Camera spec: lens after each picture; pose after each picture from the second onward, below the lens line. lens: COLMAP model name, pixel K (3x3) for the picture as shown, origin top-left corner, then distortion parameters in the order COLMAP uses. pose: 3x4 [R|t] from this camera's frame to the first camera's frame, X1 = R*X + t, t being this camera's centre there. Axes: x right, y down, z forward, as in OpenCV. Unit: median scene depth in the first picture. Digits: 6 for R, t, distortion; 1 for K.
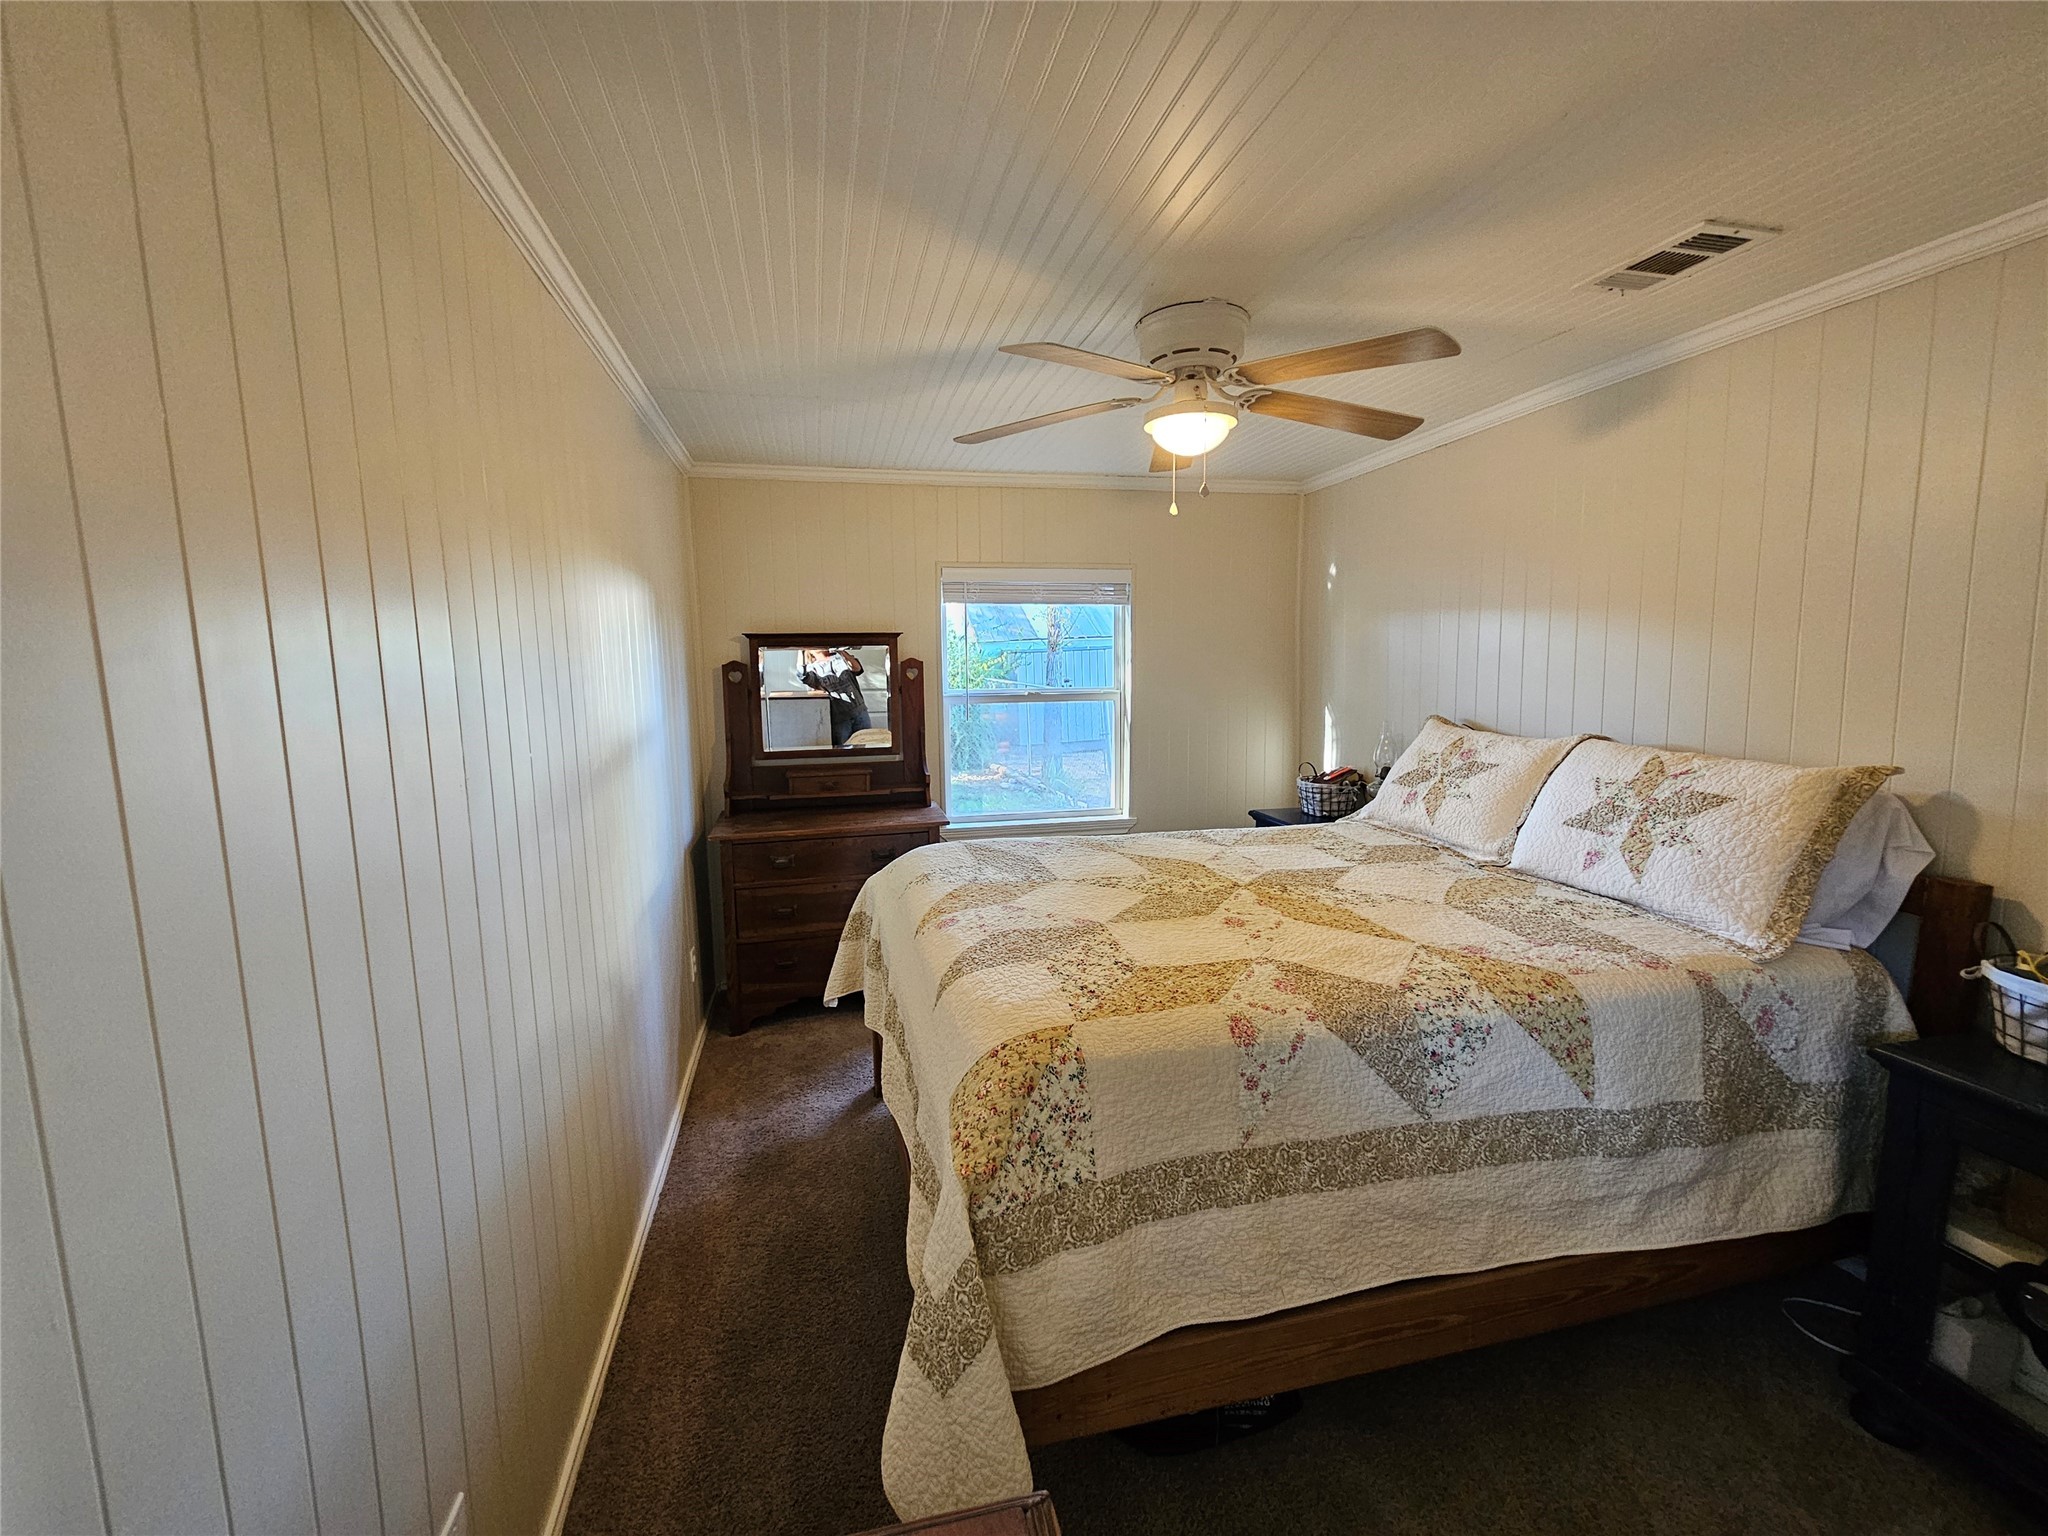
lens RADIAL K [[867.2, 0, 1024.0], [0, 867.2, 768.0], [0, 0, 1]] dist [0.000487, -0.000099]
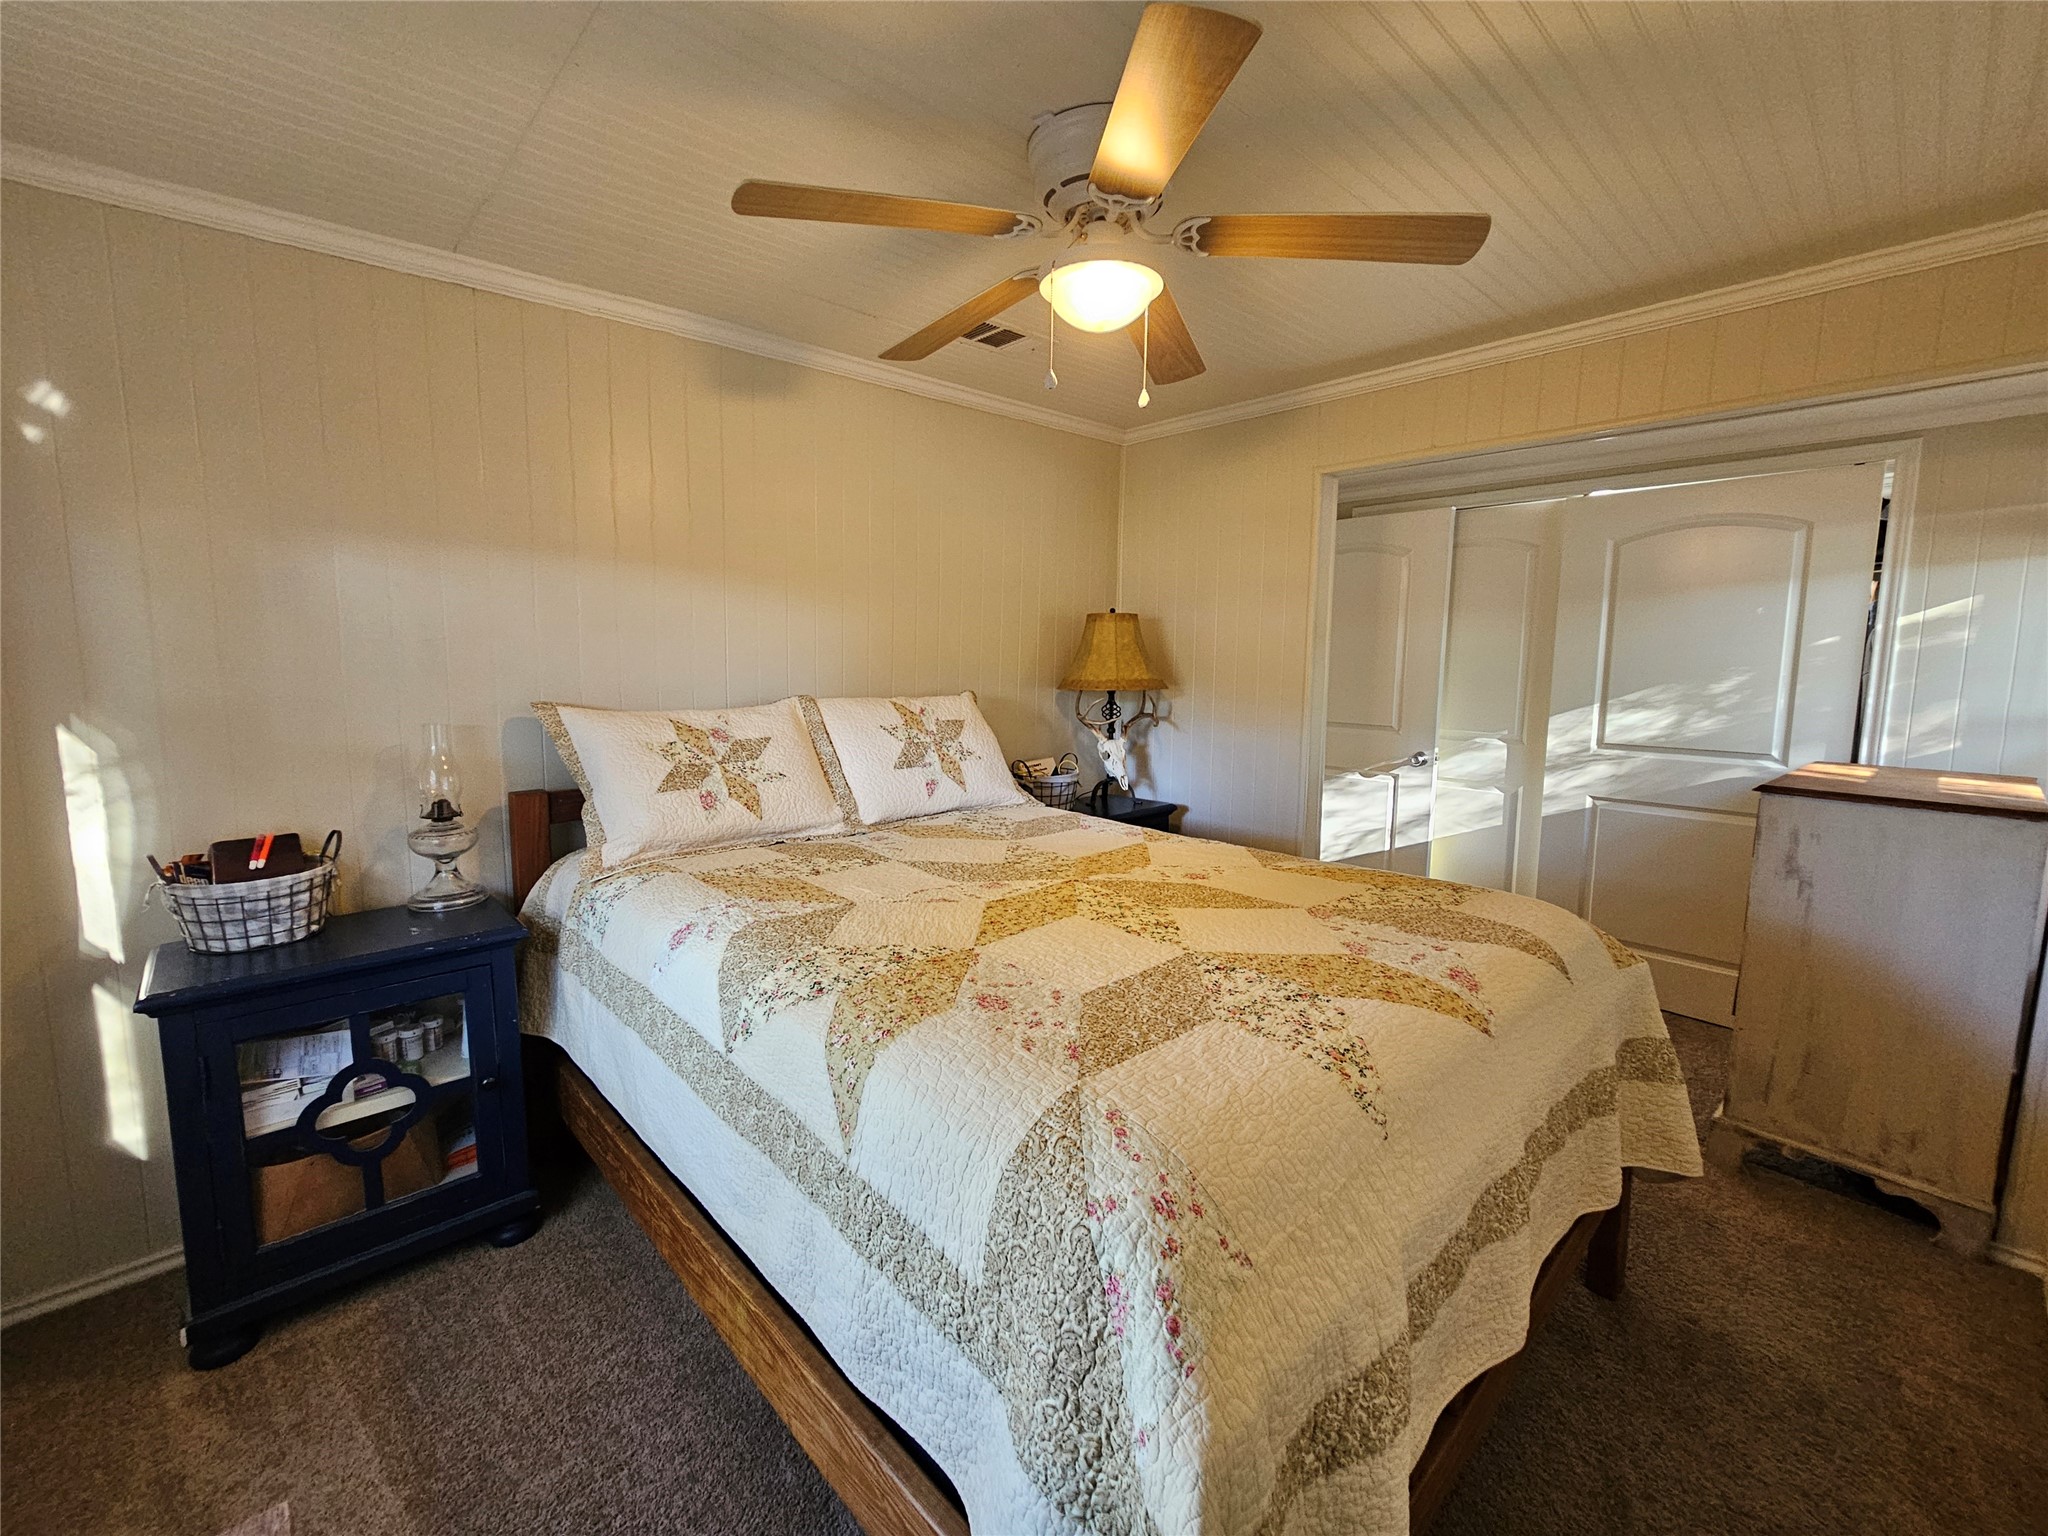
lens RADIAL K [[867.2, 0, 1024.0], [0, 867.2, 768.0], [0, 0, 1]] dist [0.000487, -0.000099]
pose [[-0.487851, -0.116960, 0.865056, -0.373670], [0.116654, 0.973359, 0.197391, -0.120488], [-0.865097, 0.197209, -0.461211, 1.199097]]
